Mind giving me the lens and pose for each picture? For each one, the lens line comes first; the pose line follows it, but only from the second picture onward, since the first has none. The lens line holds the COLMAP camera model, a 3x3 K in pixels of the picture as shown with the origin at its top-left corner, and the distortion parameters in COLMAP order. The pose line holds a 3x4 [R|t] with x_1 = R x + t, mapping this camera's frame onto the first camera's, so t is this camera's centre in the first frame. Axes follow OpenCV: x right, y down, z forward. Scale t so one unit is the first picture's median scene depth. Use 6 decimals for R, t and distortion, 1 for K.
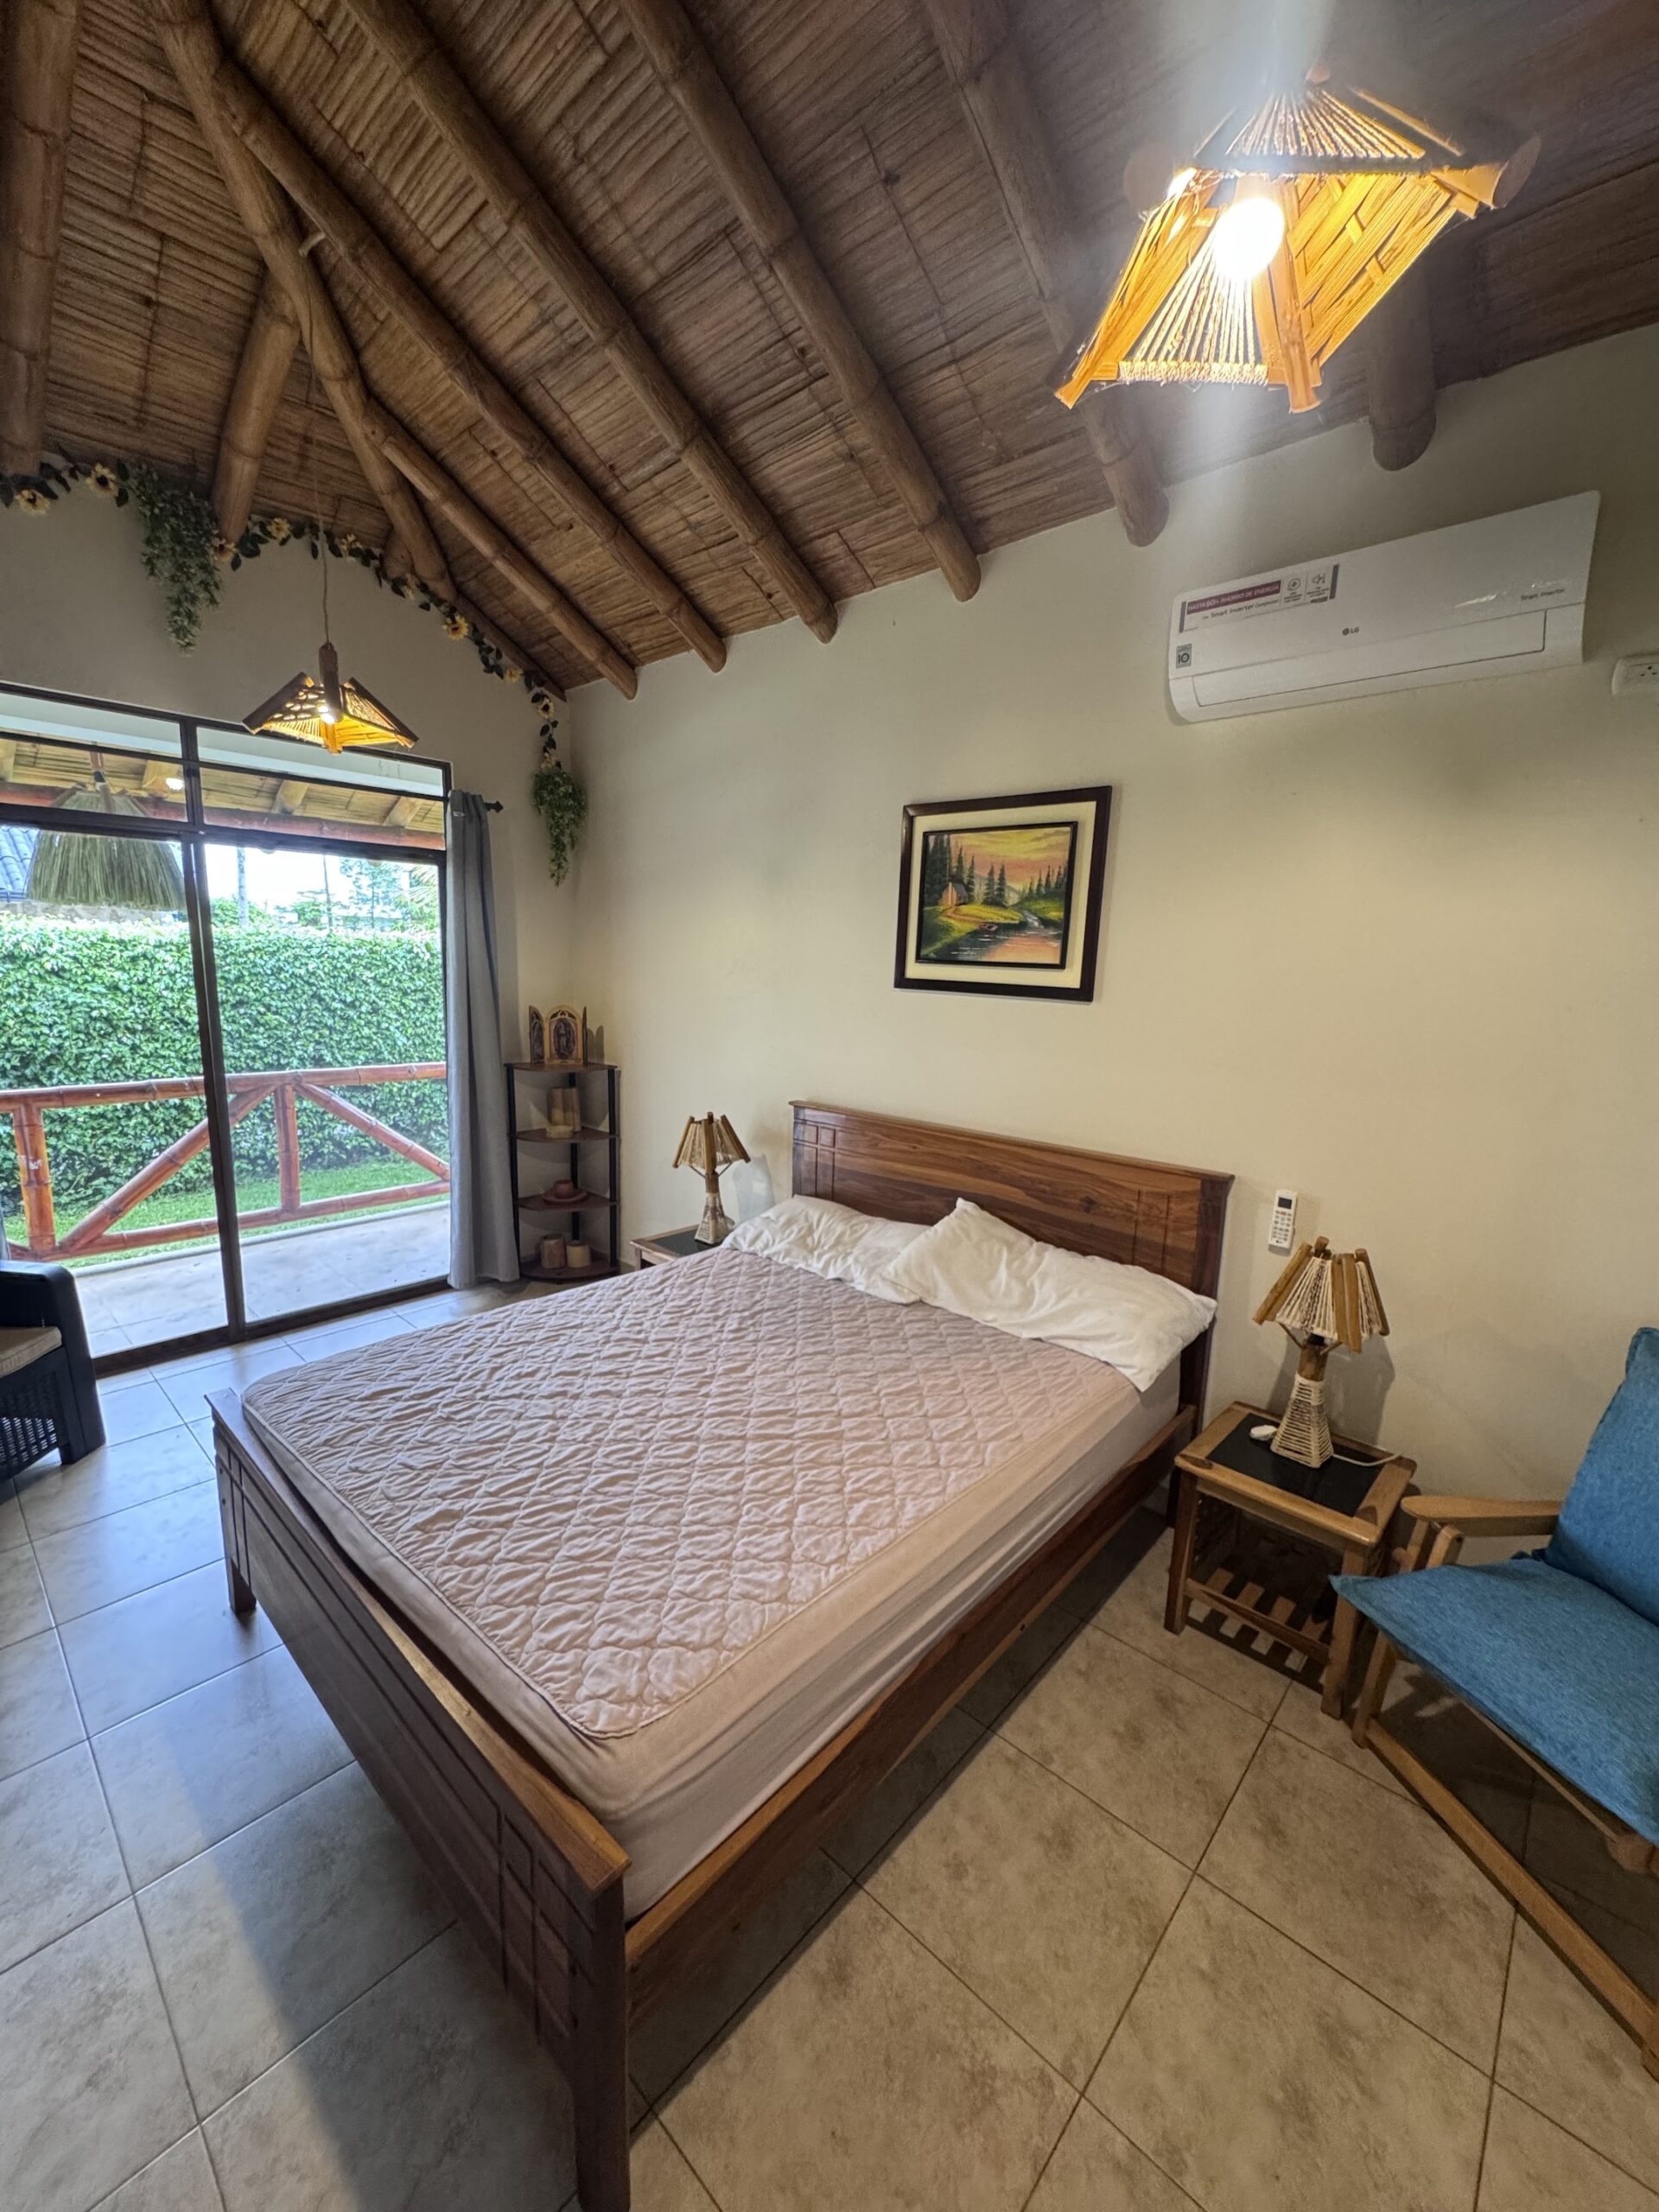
lens RADIAL K [[886.5, 0, 831.4], [0, 886.5, 1103.1], [0, 0, 1]] dist [-0.001871, -0.000178]
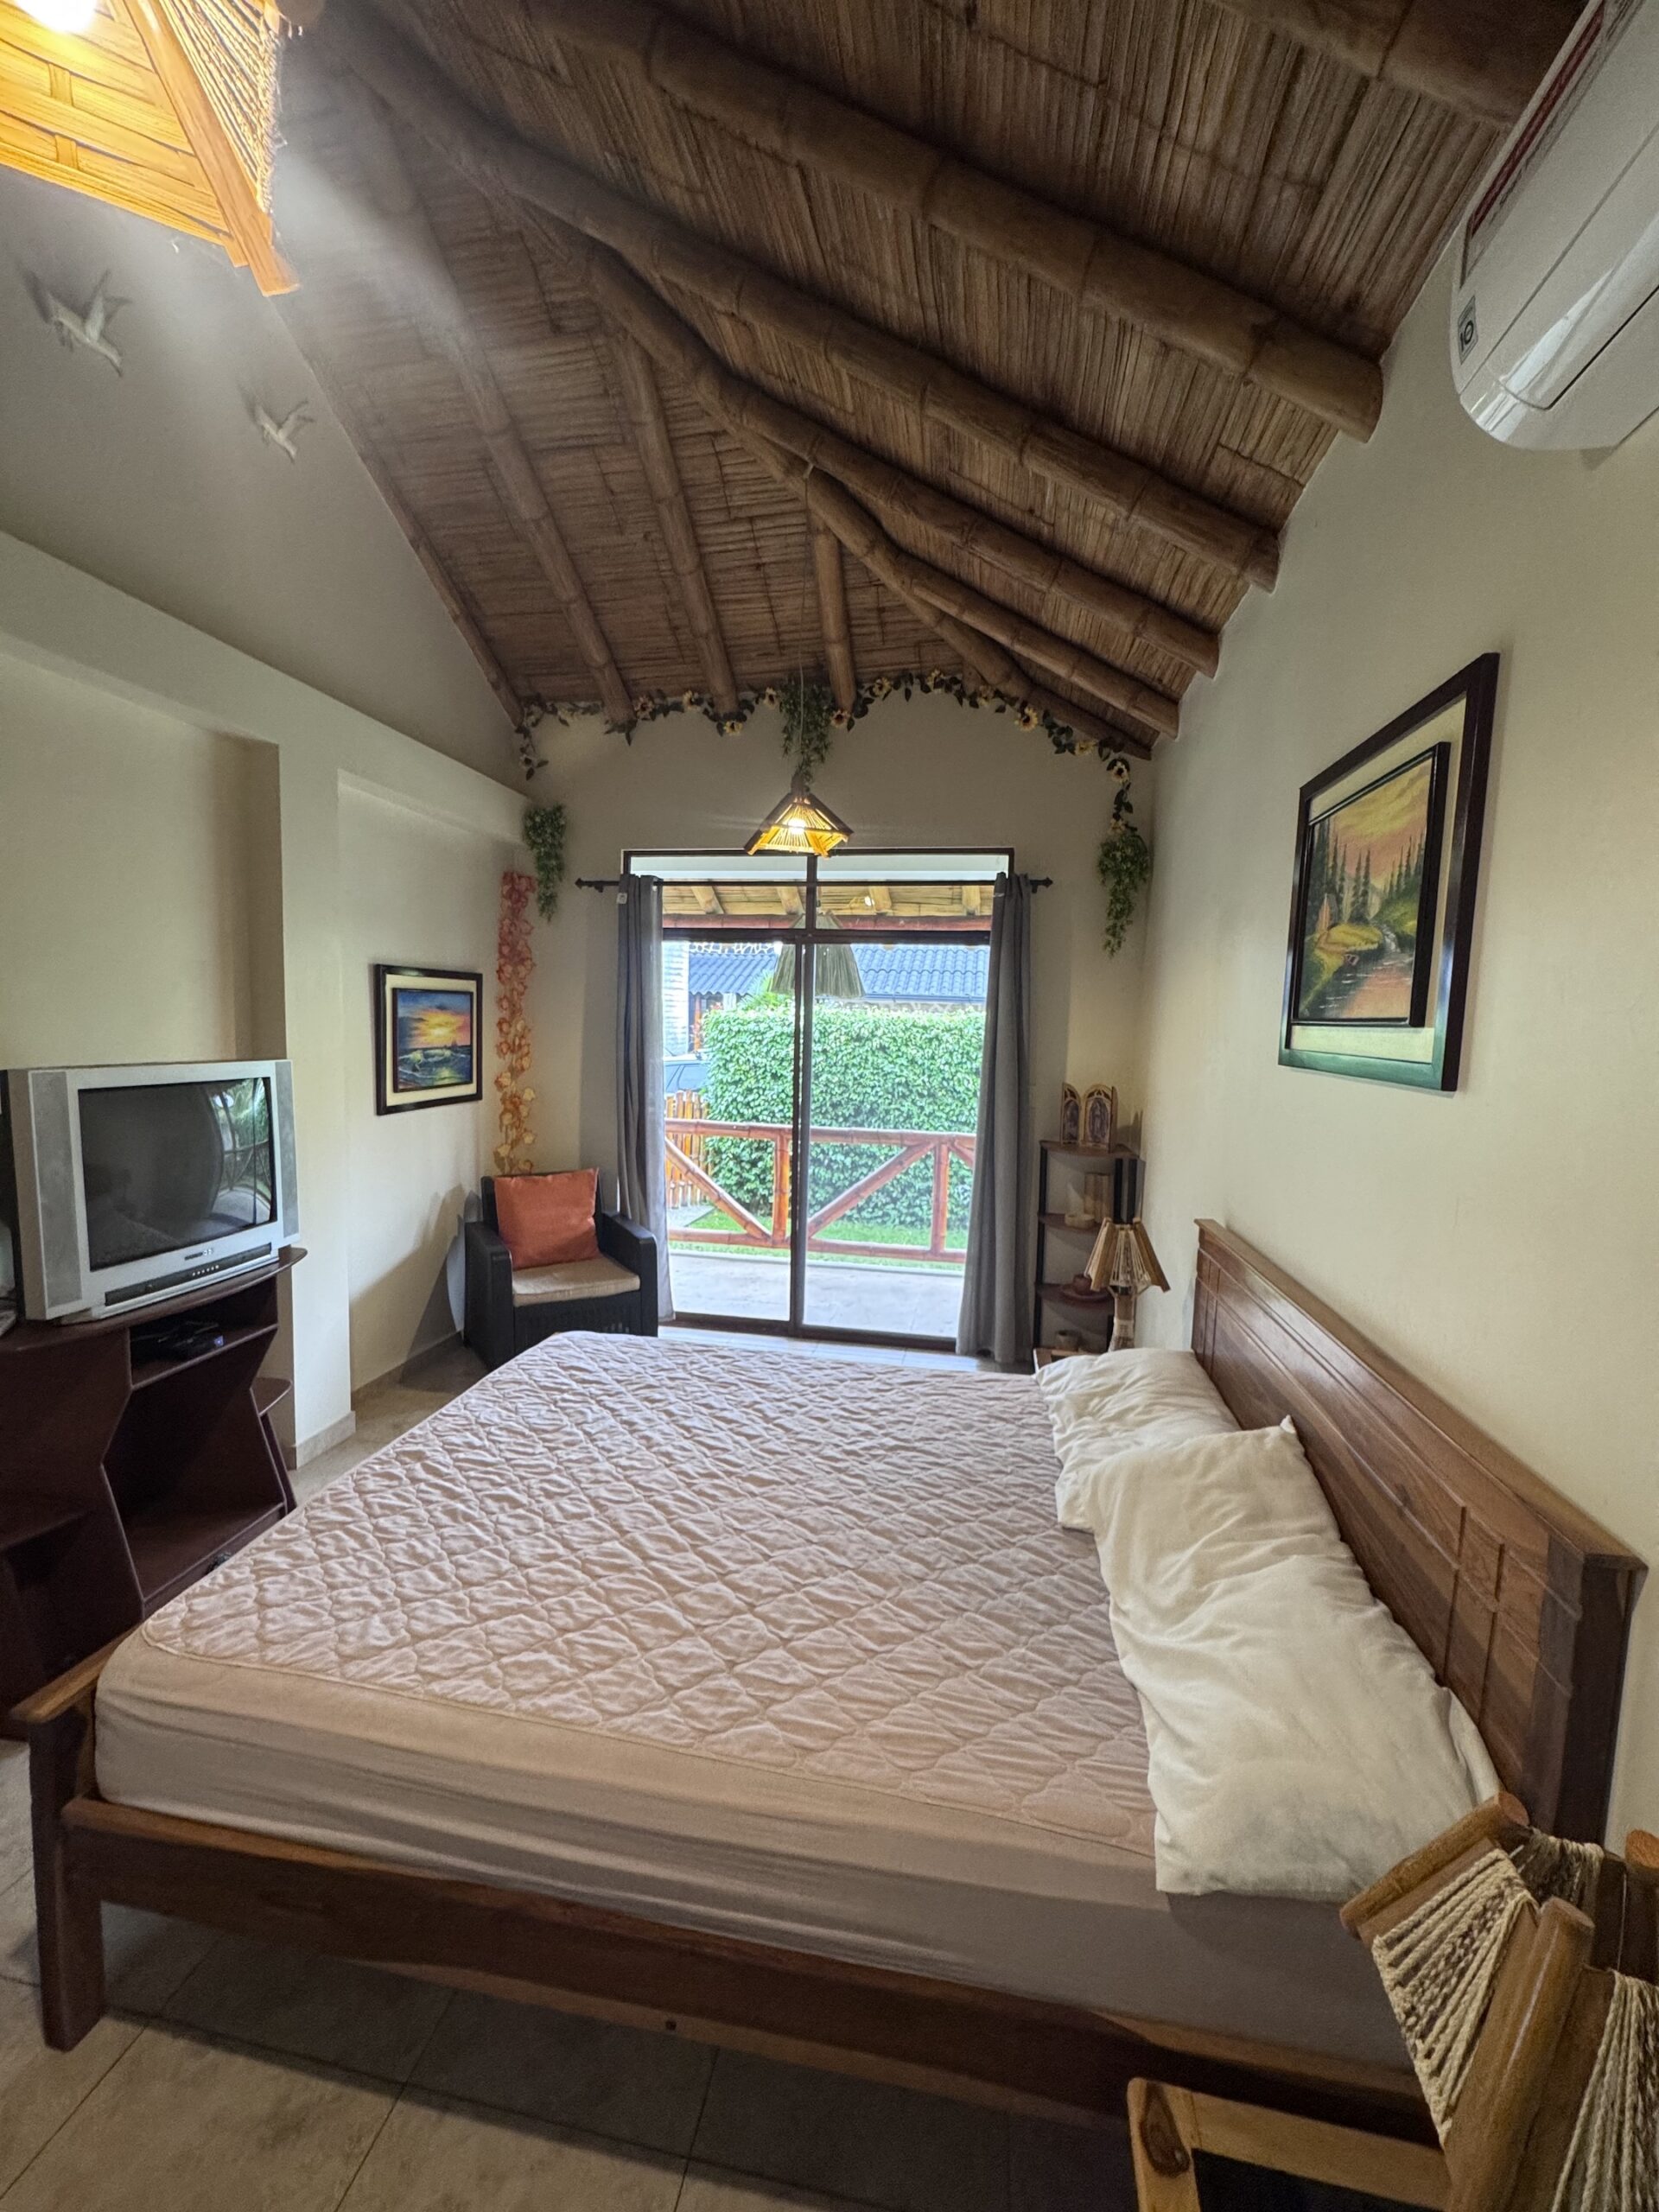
lens RADIAL K [[886.5, 0, 831.4], [0, 886.5, 1103.1], [0, 0, 1]] dist [-0.001871, -0.000178]
pose [[0.535363, 0.061503, -0.842380, 0.484043], [-0.151419, 0.988176, -0.024084, -0.040104], [0.830938, 0.140446, 0.538346, 0.414741]]
